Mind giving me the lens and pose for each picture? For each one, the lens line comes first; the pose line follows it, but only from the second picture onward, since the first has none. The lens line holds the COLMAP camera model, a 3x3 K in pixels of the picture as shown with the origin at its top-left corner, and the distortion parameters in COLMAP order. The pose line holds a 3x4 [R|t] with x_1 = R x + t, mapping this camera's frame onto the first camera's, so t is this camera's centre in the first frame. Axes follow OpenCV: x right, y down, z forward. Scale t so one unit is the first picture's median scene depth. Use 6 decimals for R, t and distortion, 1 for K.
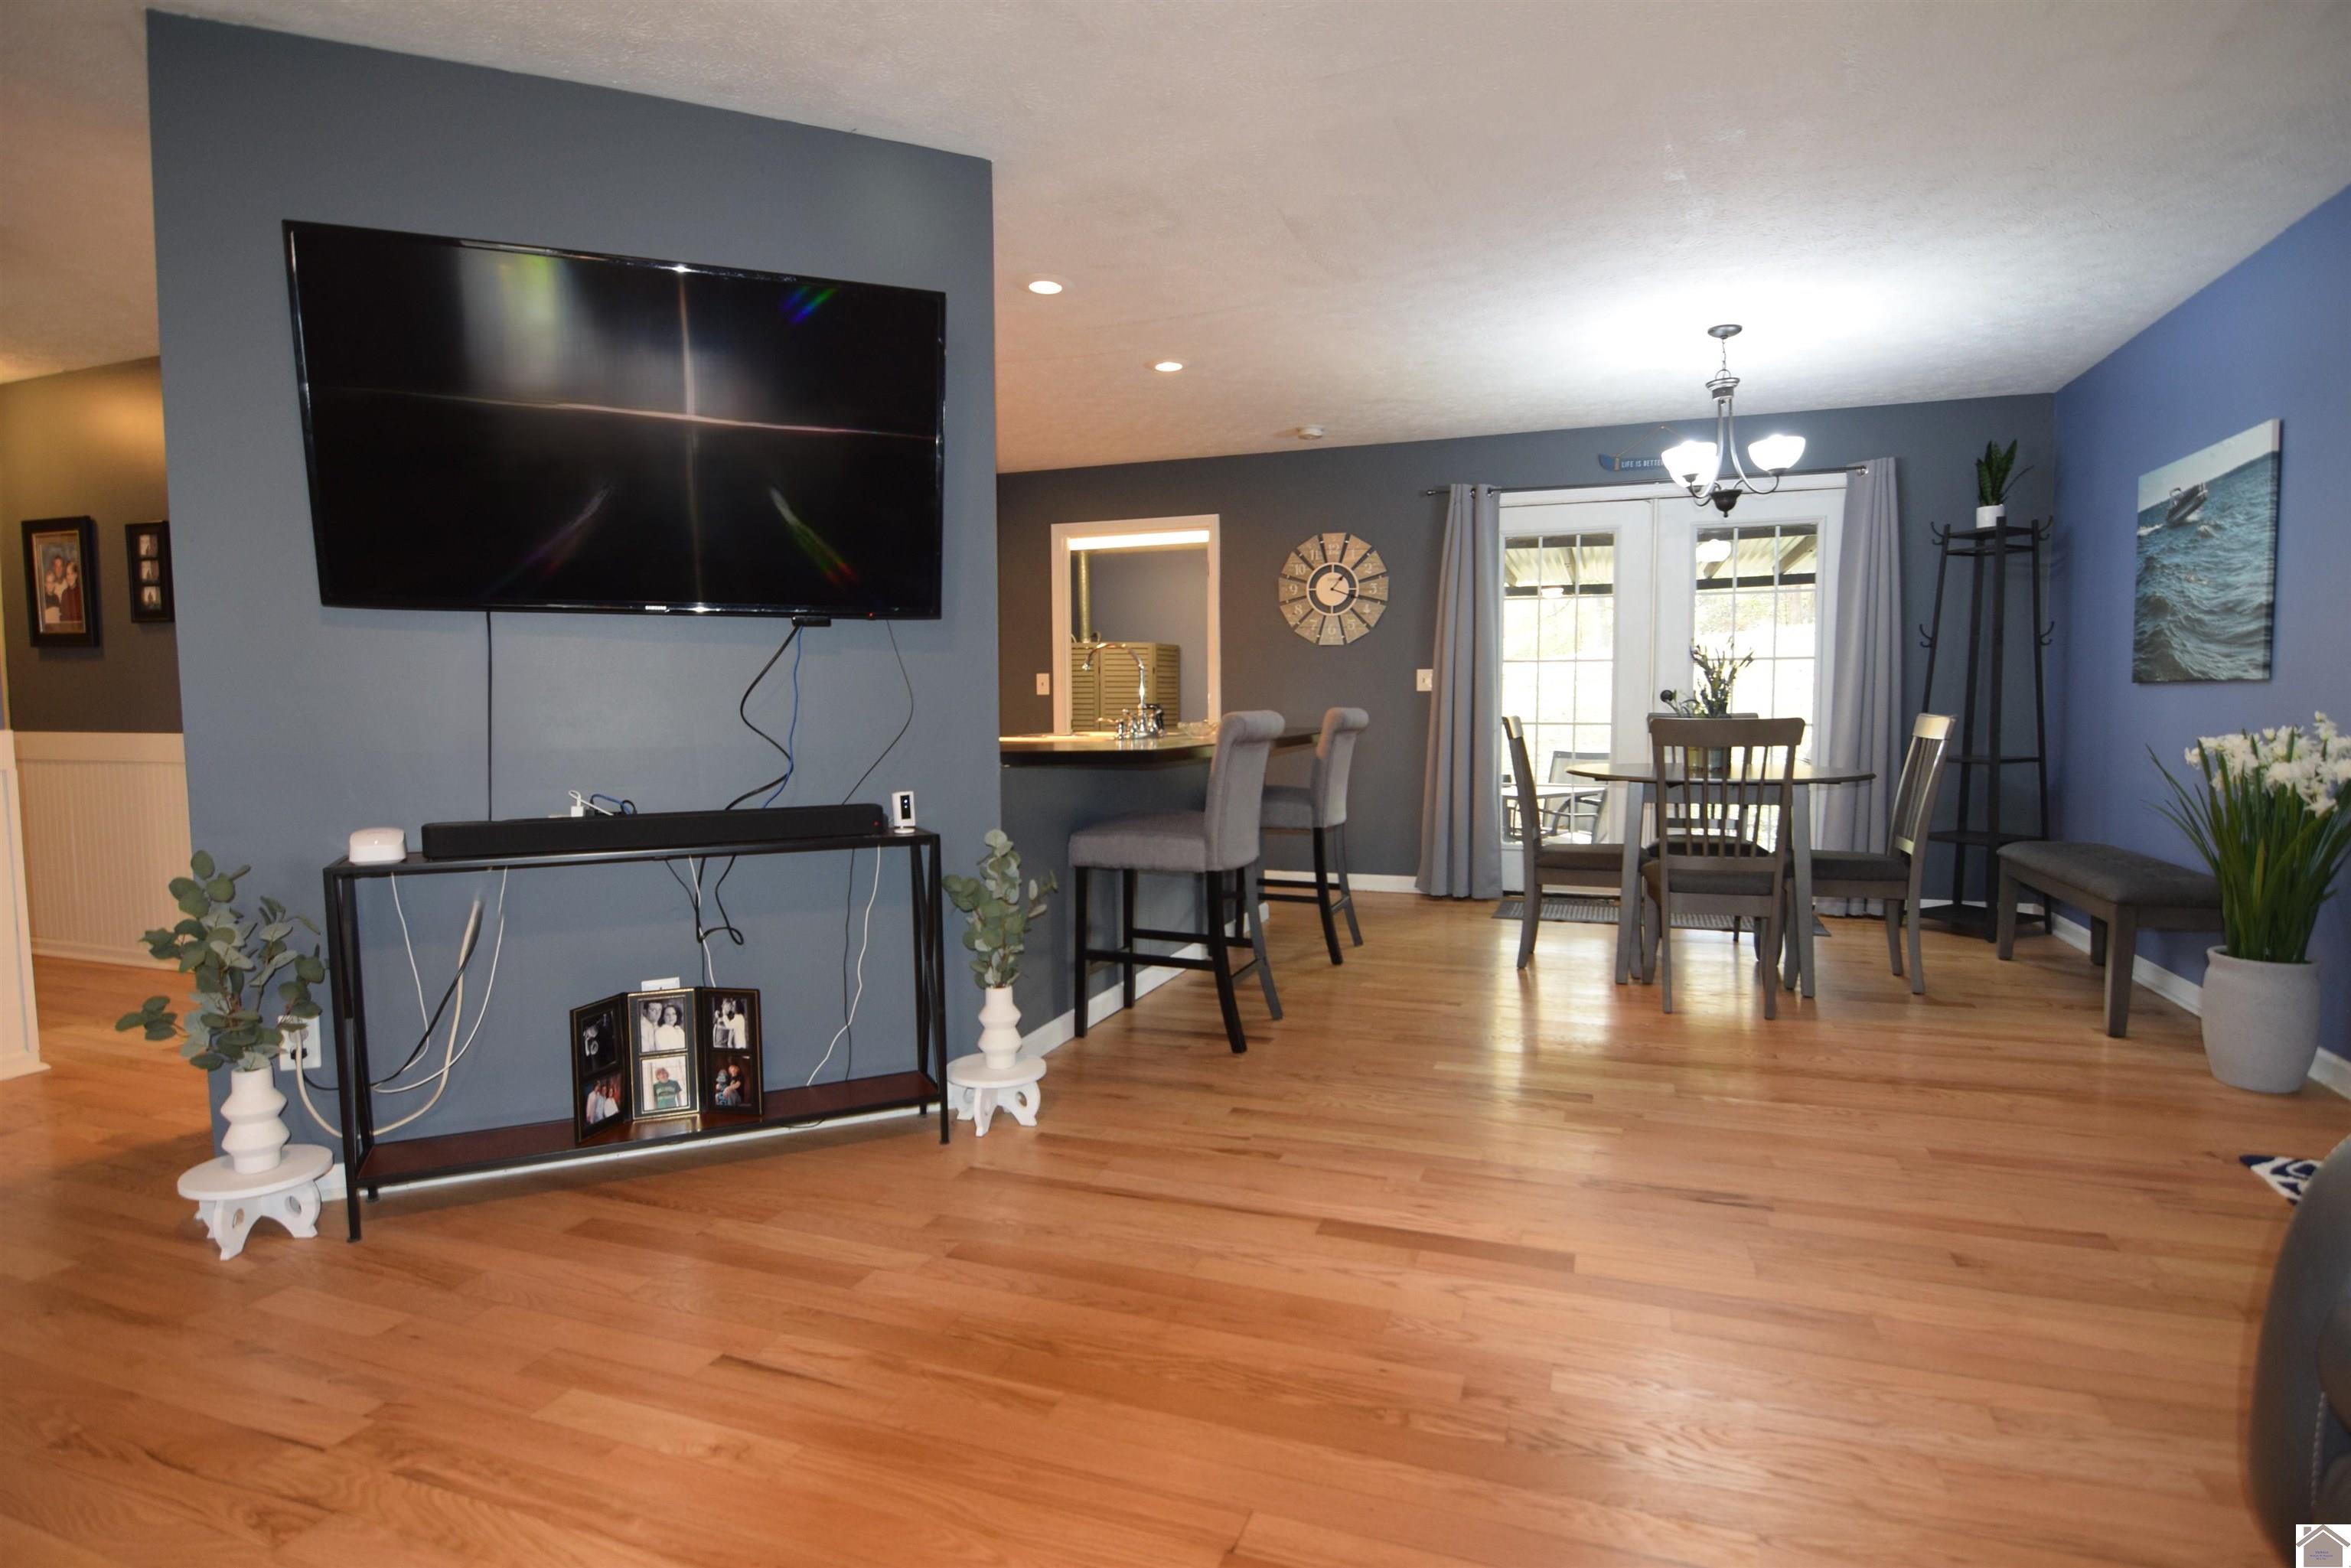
lens RADIAL K [[1209.0, 0, 1175.5], [0, 1209.0, 784.0], [0, 0, 1]] dist [-0.002139, -0.001042]
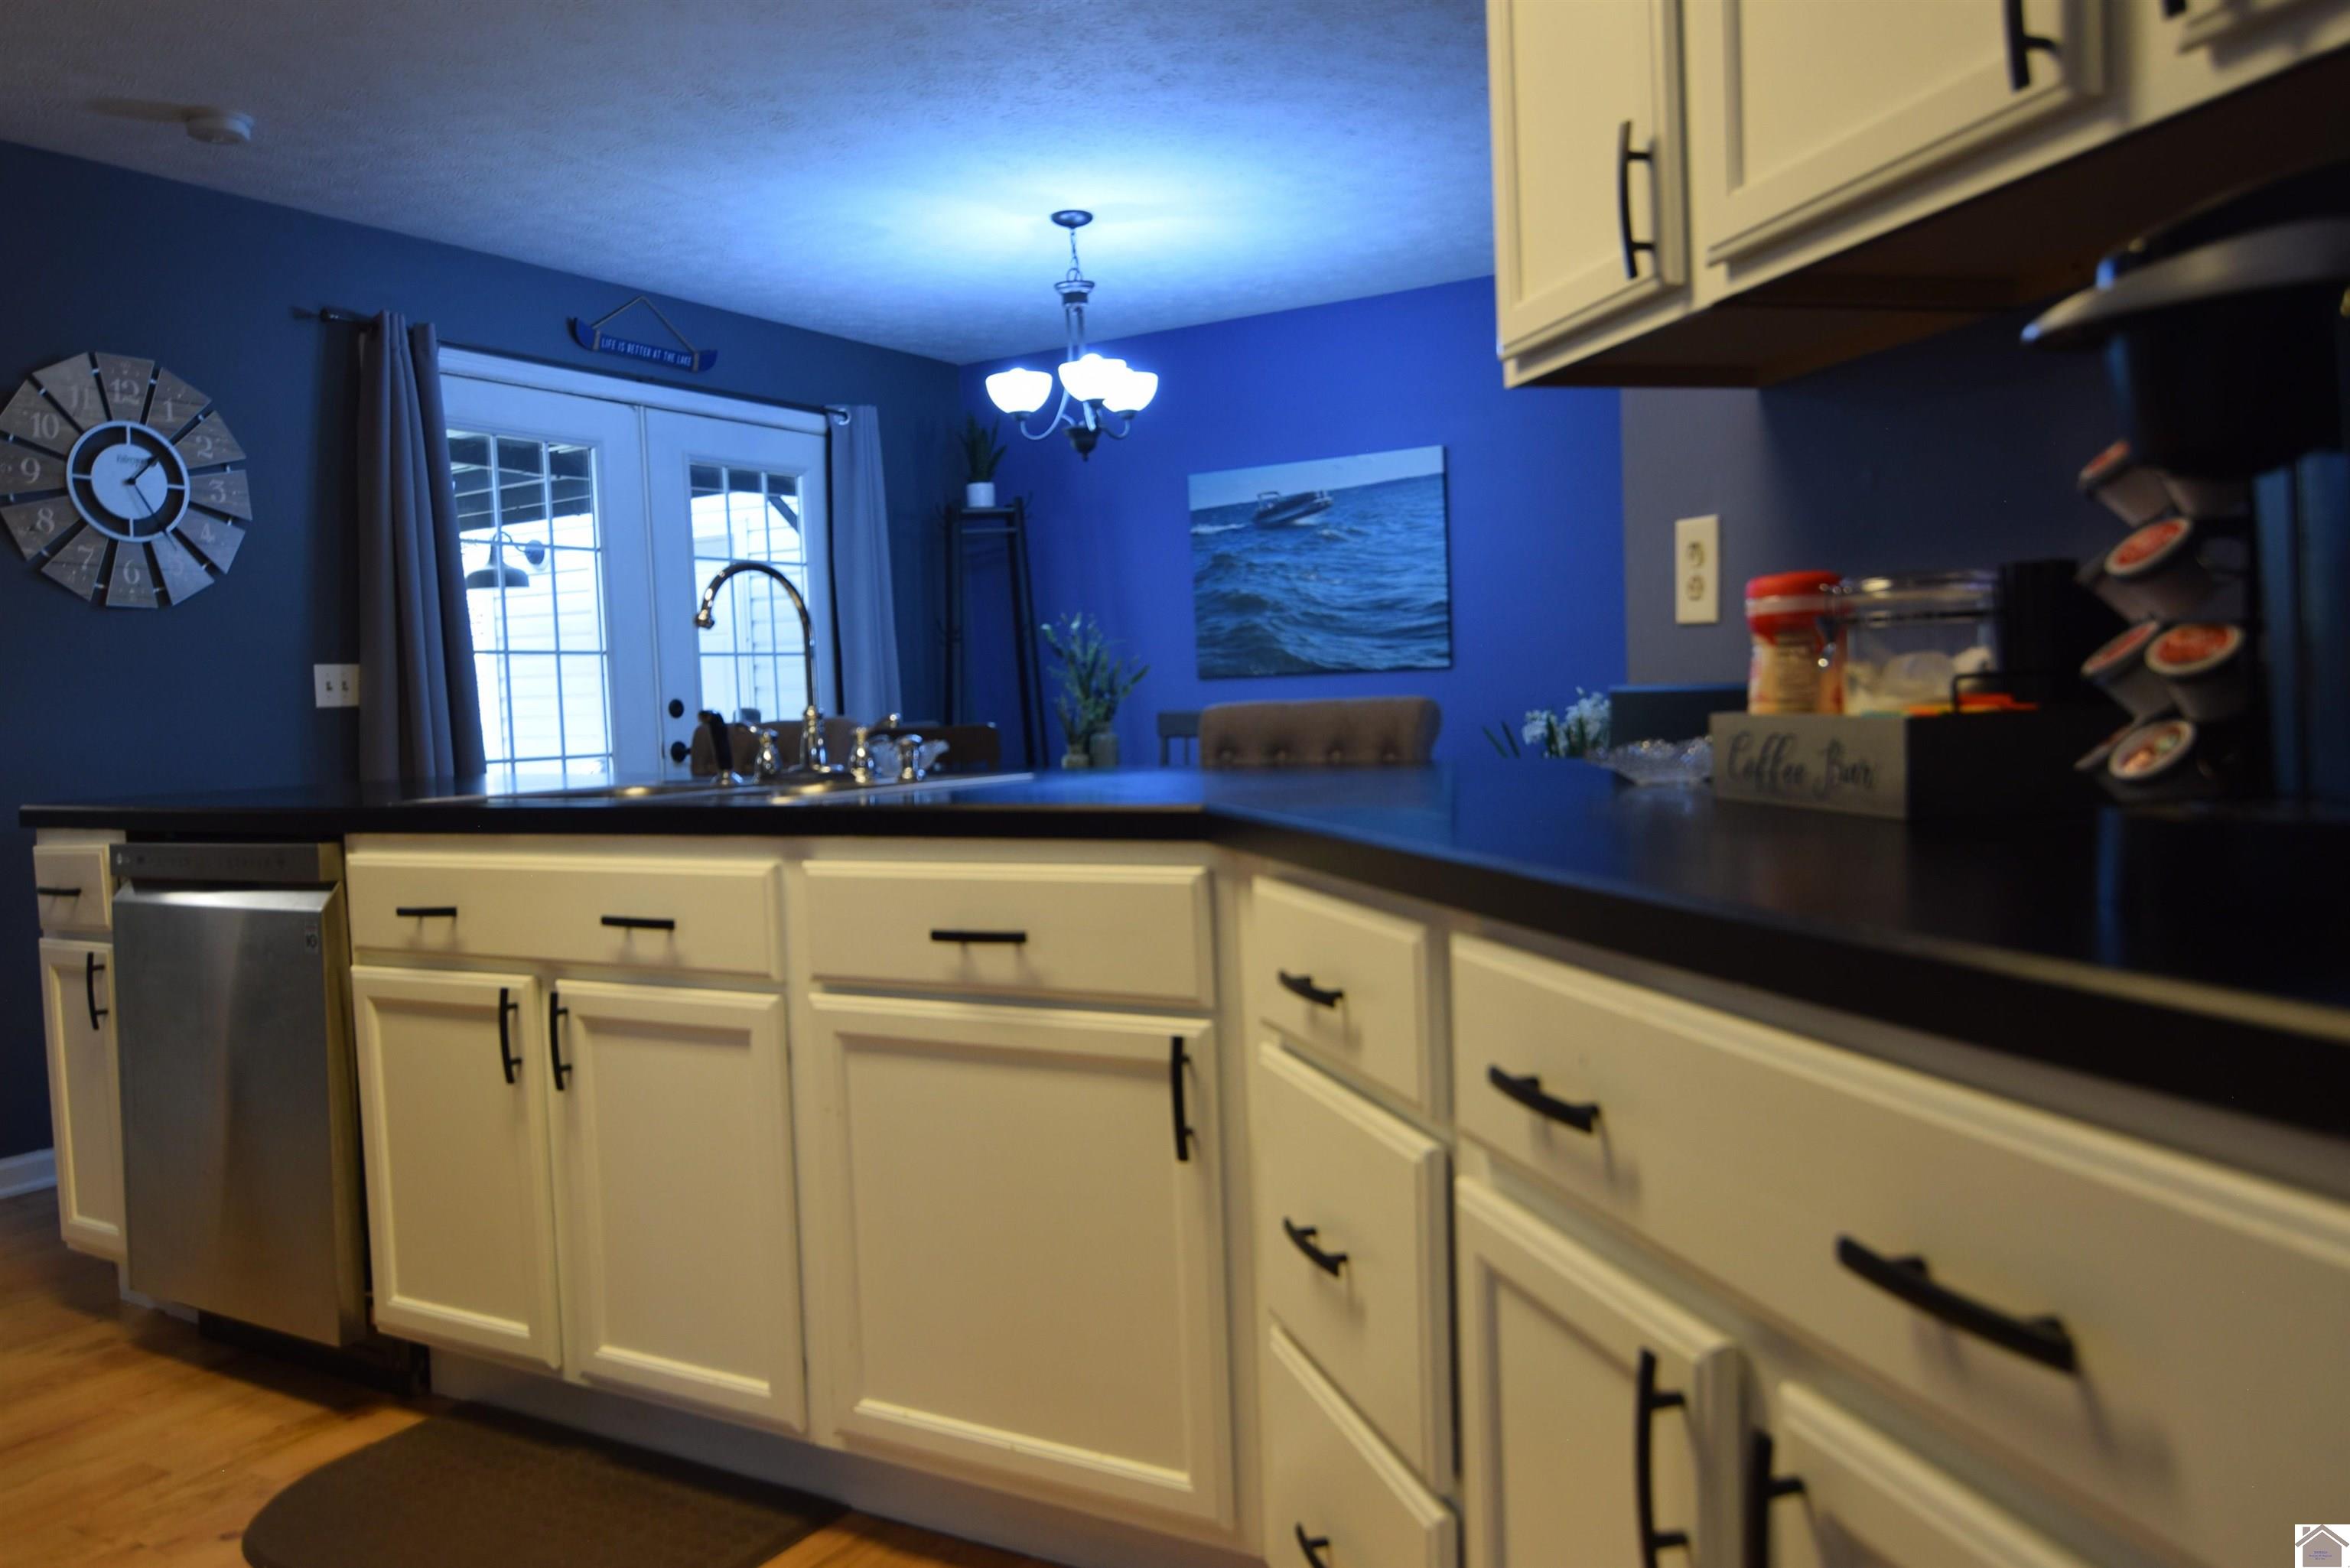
lens RADIAL K [[1706.0, 0, 1175.0], [0, 1706.0, 784.0], [0, 0, 1]] dist [0.006326, 0.001563]
pose [[0.189520, -0.050762, 0.980564, -0.619265], [0.107887, 0.993692, 0.030590, -0.042290], [-0.975932, 0.099993, 0.193801, 0.759728]]
